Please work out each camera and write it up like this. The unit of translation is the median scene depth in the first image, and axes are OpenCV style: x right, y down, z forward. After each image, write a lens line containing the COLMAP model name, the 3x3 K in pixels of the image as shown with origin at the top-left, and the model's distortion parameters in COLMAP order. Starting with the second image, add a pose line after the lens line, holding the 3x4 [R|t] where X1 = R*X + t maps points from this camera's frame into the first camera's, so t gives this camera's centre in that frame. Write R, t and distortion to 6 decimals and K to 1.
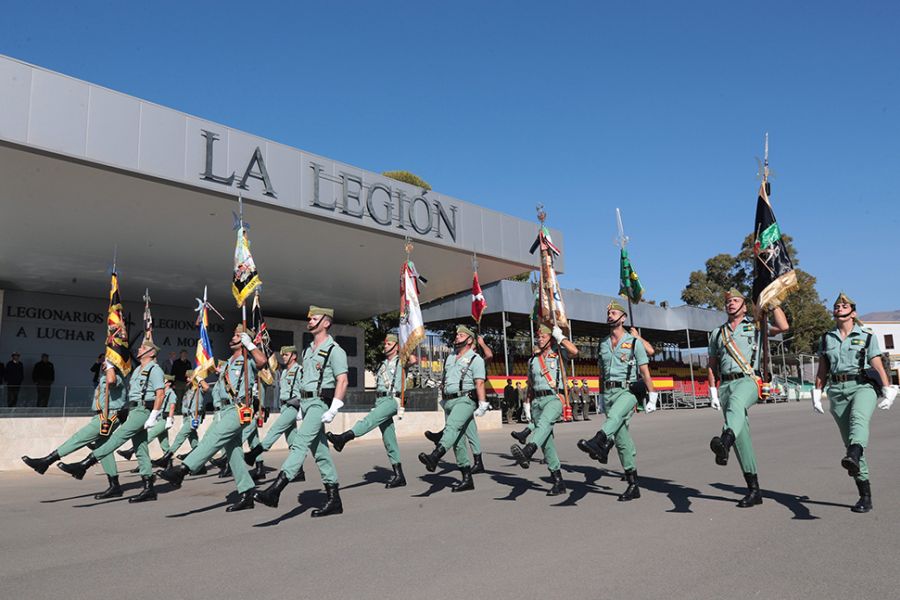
lens RADIAL K [[738.3, 0, 443.9], [0, 738.3, 284.6], [0, 0, 1]] dist [-0.006349, 0.001825]
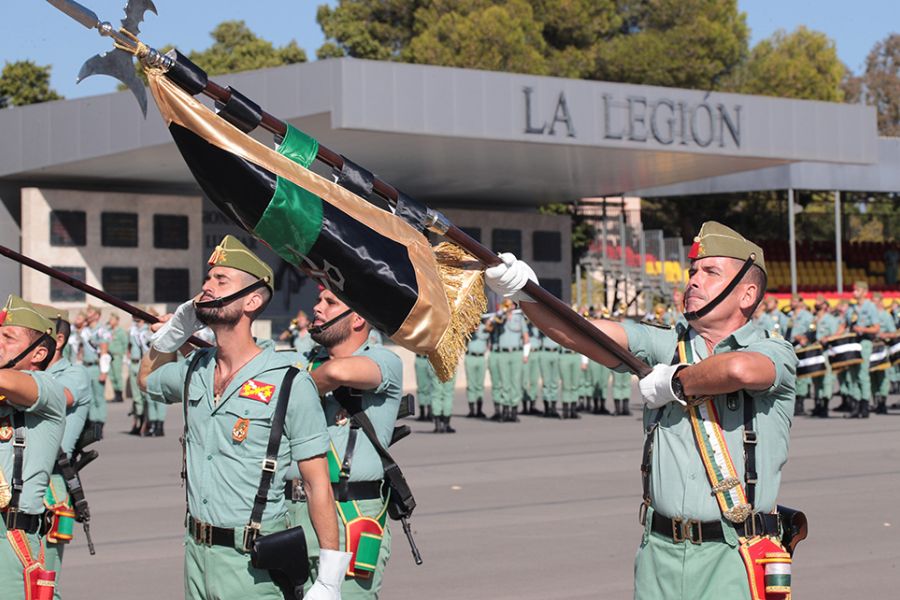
lens RADIAL K [[3618.2, 0, 450.0], [0, 3618.2, 300.0], [0, 0, 1]] dist [-0.081307, -2.478824]
pose [[0.999832, 0.017550, -0.005215, -0.290453], [-0.016540, 0.987975, 0.153728, -0.516849], [0.007850, -0.153616, 0.988099, -3.104617]]
